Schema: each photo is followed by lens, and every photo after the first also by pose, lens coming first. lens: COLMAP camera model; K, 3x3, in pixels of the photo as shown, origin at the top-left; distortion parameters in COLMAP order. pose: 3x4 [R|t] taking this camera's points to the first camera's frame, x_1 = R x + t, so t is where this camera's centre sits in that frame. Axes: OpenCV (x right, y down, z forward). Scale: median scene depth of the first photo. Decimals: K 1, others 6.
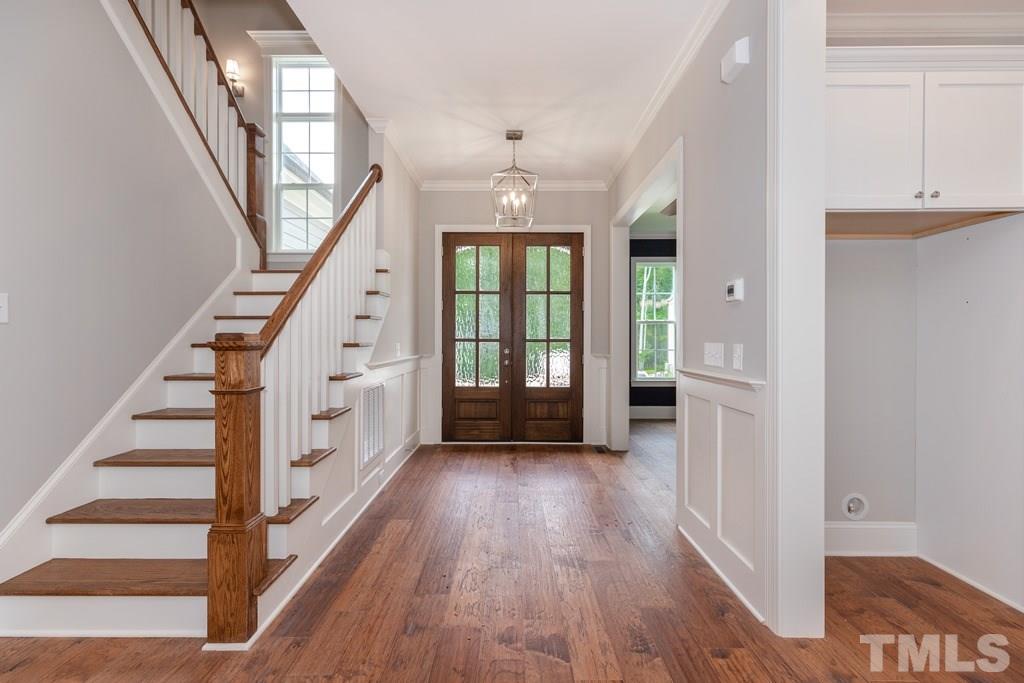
lens RADIAL K [[463.6, 0, 509.5], [0, 463.6, 341.7], [0, 0, 1]] dist [0.004911, 0.001067]
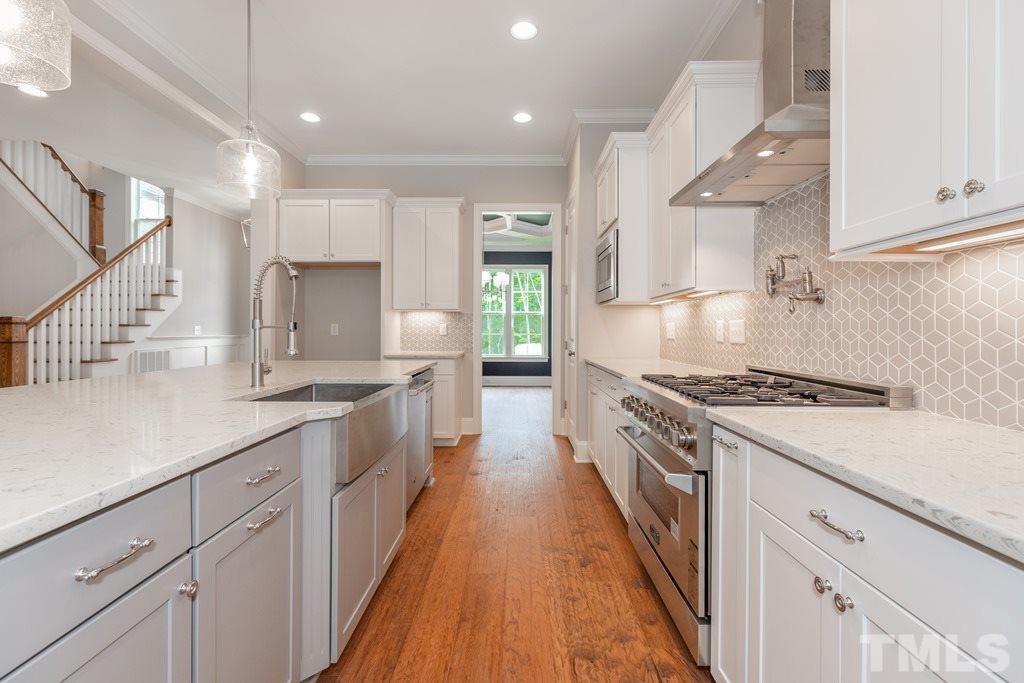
lens RADIAL K [[463.6, 0, 504.9], [0, 463.6, 336.5], [0, 0, 1]] dist [0.004911, 0.001067]
pose [[0.999891, 0.005383, -0.013740, 0.927204], [-0.005290, 0.999963, 0.006781, 0.025770], [0.013776, -0.006708, 0.999883, -0.623326]]
